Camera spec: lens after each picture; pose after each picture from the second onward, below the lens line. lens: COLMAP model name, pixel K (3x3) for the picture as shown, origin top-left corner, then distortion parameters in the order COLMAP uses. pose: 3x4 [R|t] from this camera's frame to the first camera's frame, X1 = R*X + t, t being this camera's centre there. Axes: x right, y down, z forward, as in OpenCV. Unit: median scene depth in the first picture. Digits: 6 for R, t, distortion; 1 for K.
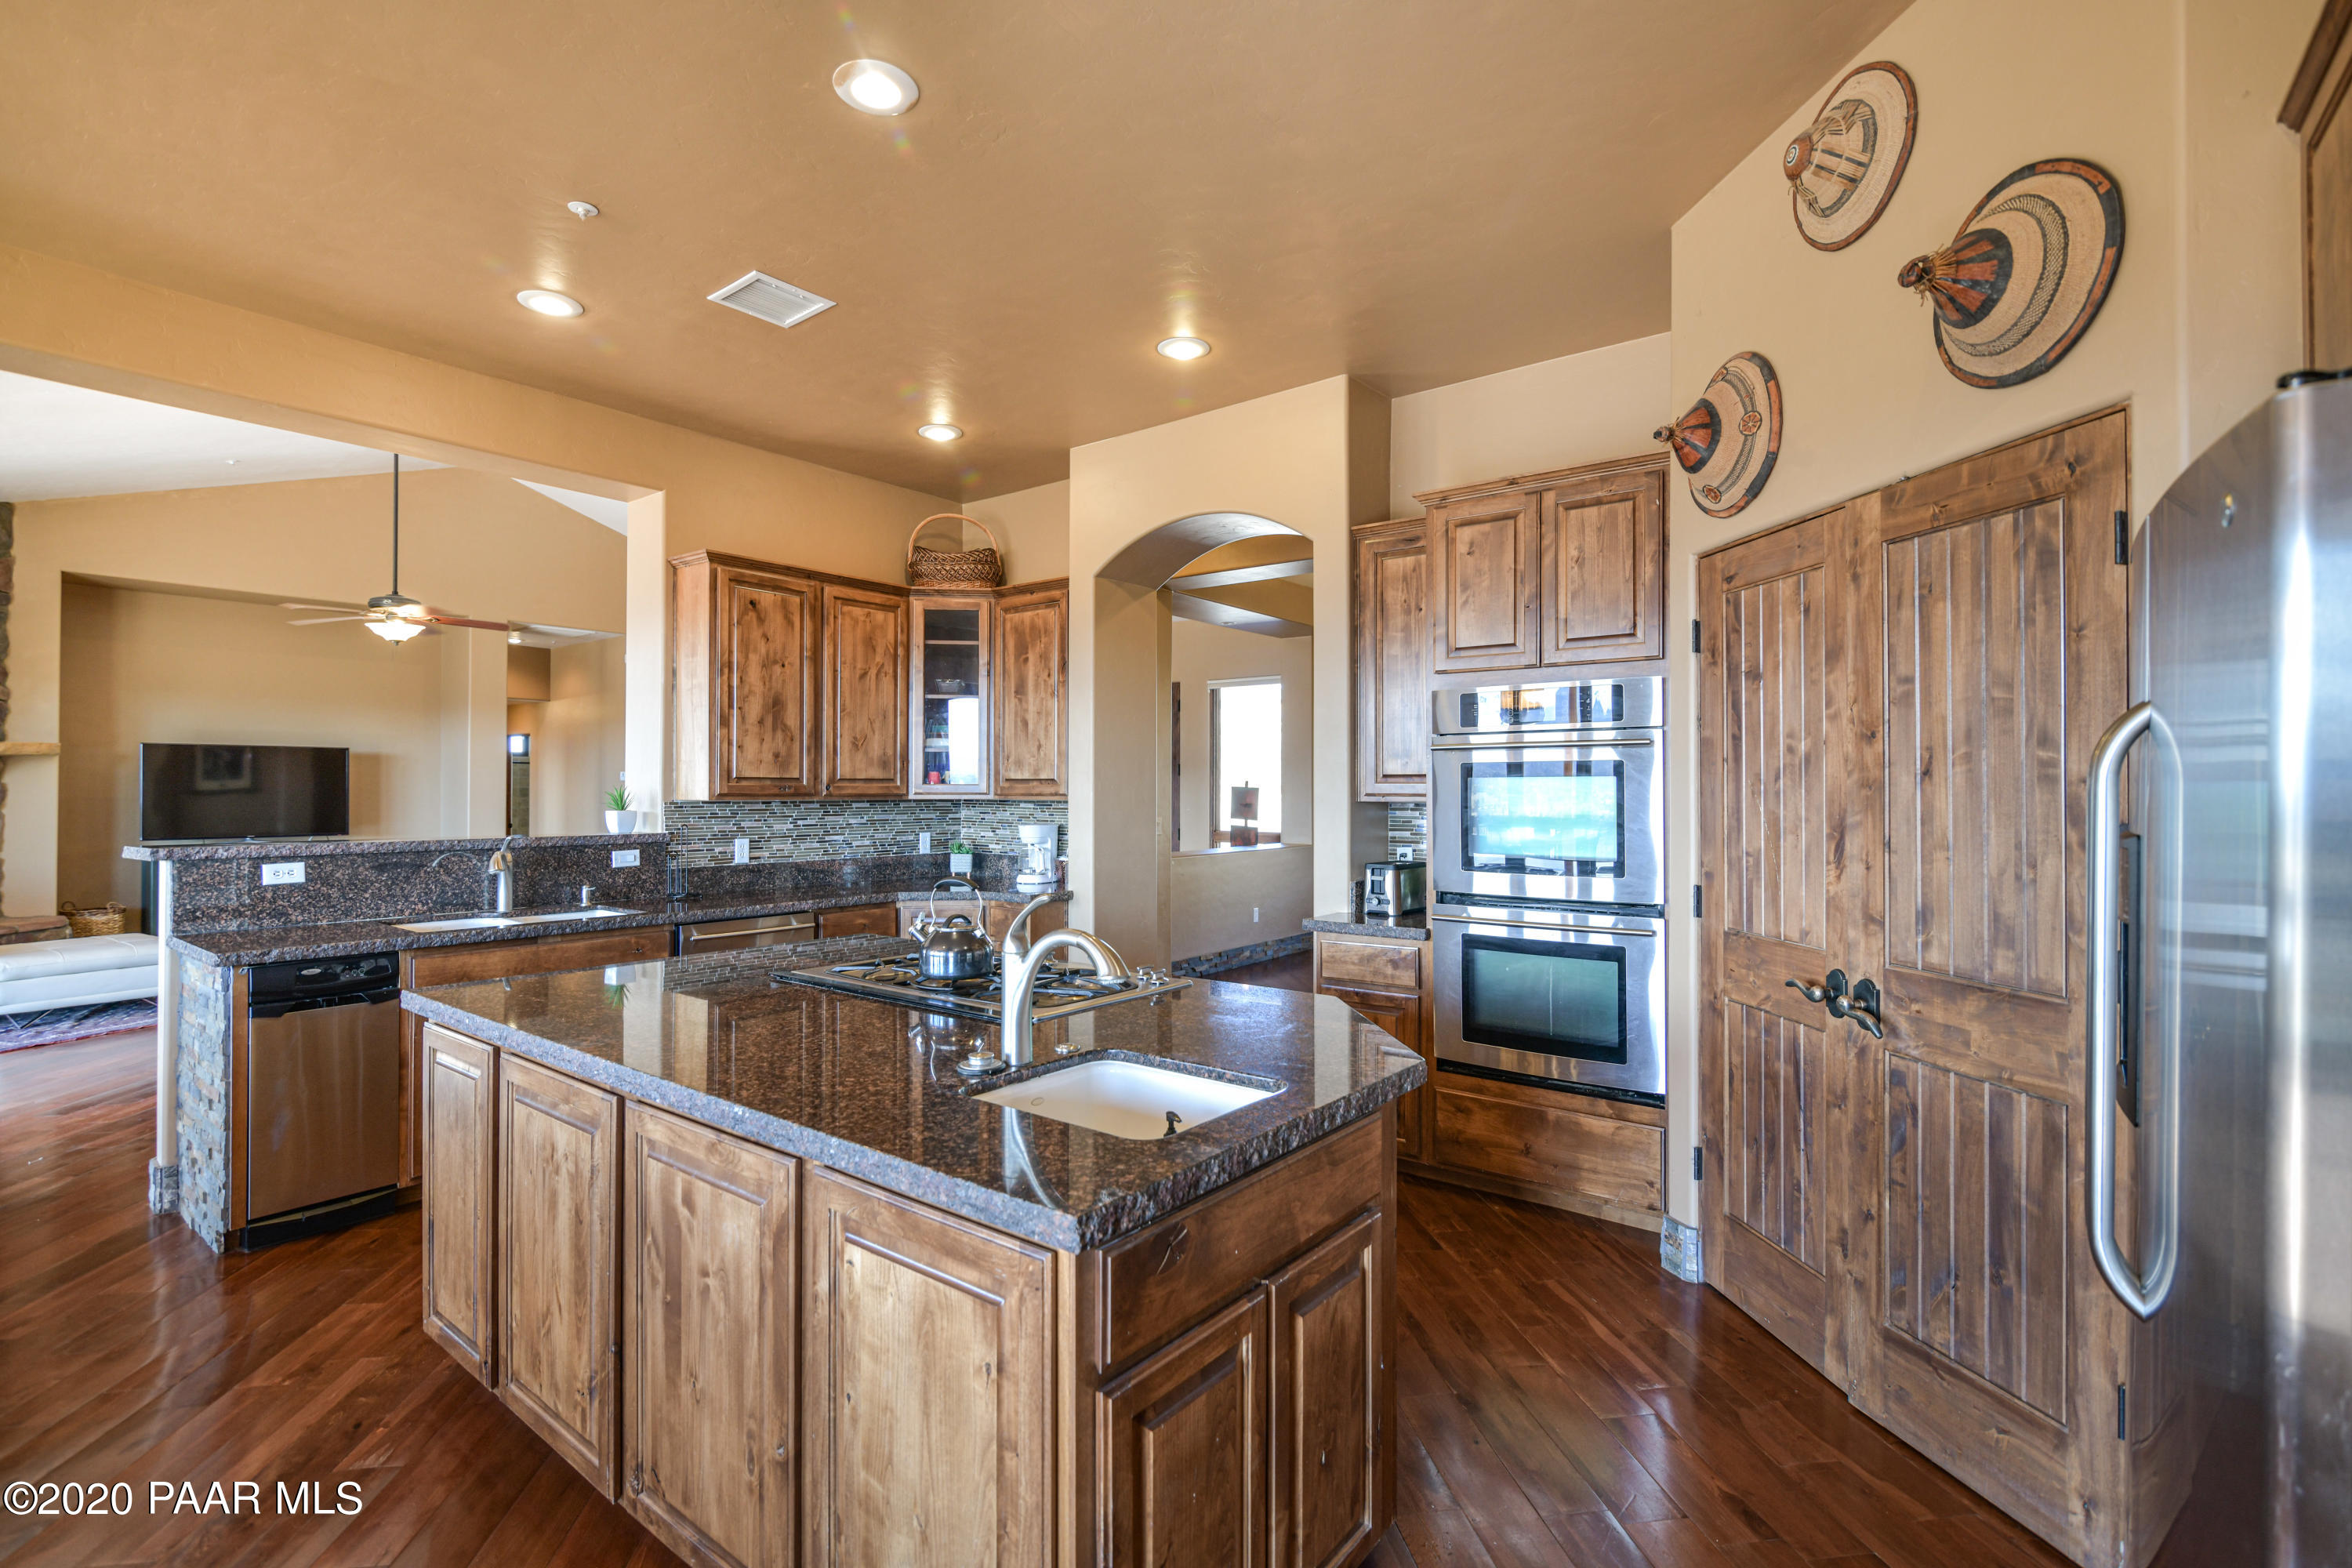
lens RADIAL K [[1055.2, 0, 1176.0], [0, 1055.2, 784.0], [0, 0, 1]] dist [0.000087, 0.000193]
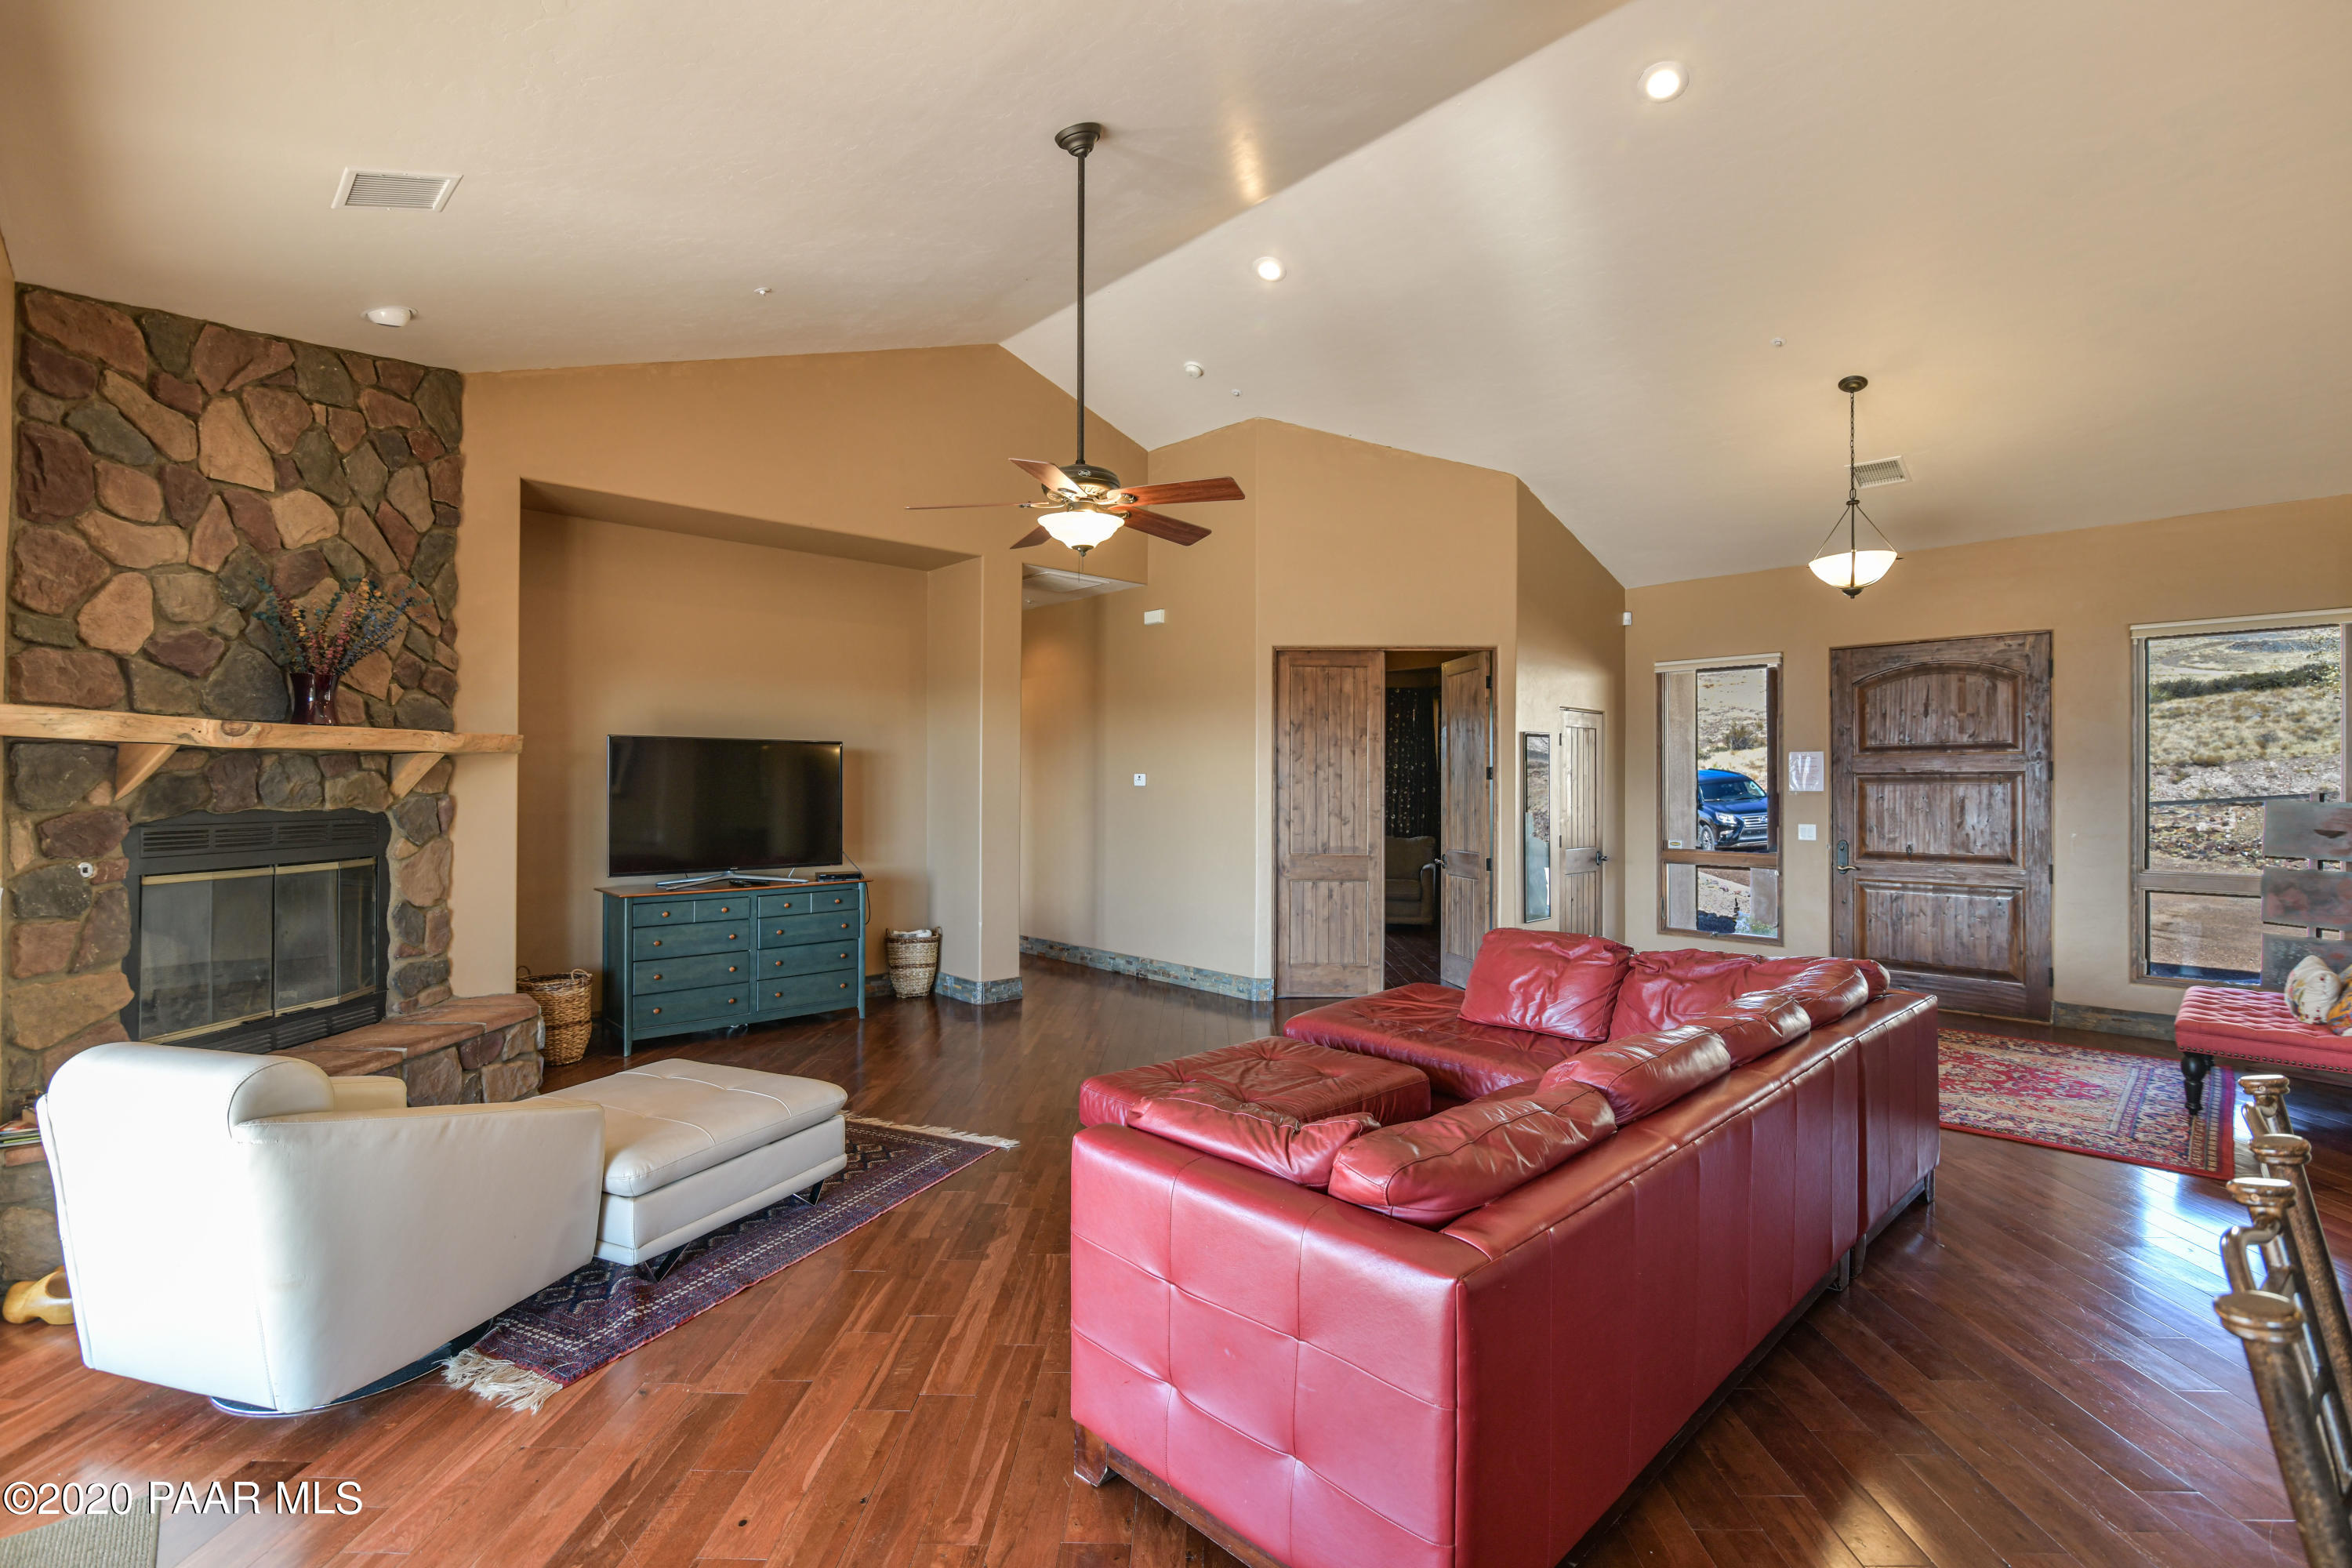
lens RADIAL K [[1055.2, 0, 1176.0], [0, 1055.2, 784.0], [0, 0, 1]] dist [0.000087, 0.000193]
pose [[0.986303, 0.002193, -0.164931, -0.538748], [-0.001299, 0.999984, 0.005528, -0.012212], [0.164941, -0.005238, 0.986290, 0.410397]]
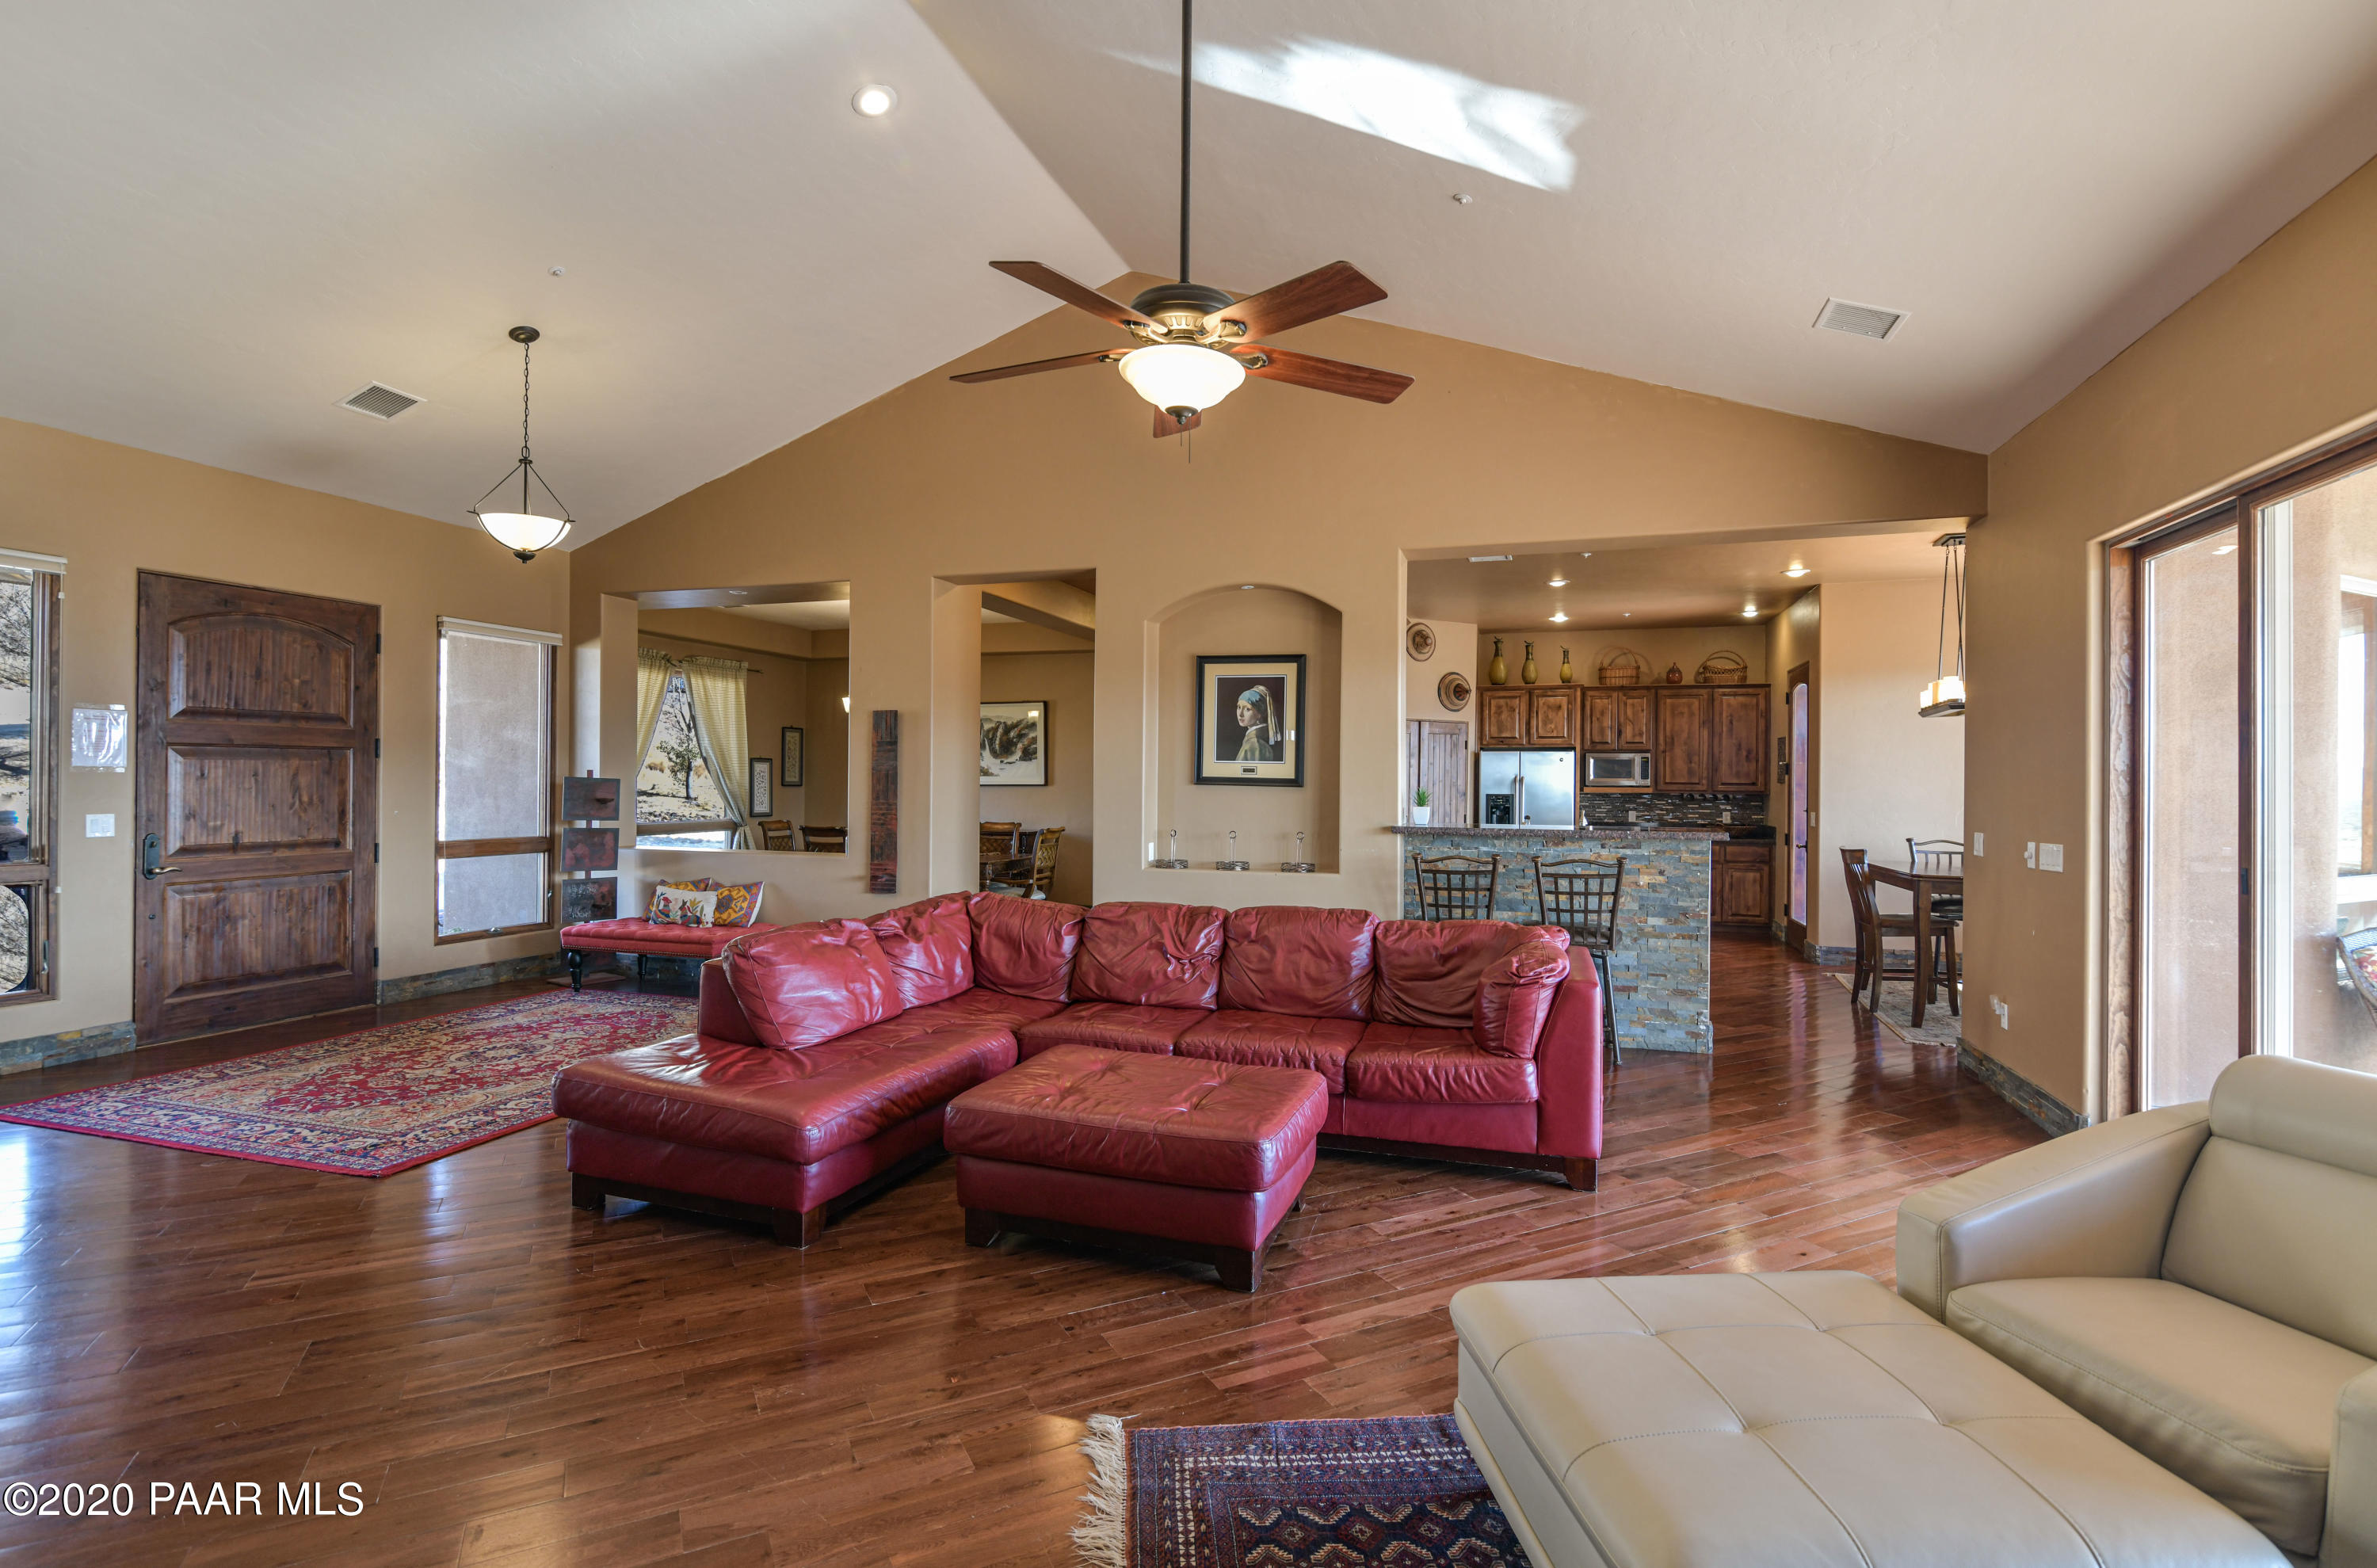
lens RADIAL K [[1114.2, 0, 1194.6], [0, 1114.2, 781.0], [0, 0, 1]] dist [0.002068, 0.000389]
pose [[-0.323676, -0.001436, 0.946167, -0.998324], [-0.015834, 0.999867, -0.003899, -0.000552], [-0.946036, -0.016243, -0.323655, 0.994339]]
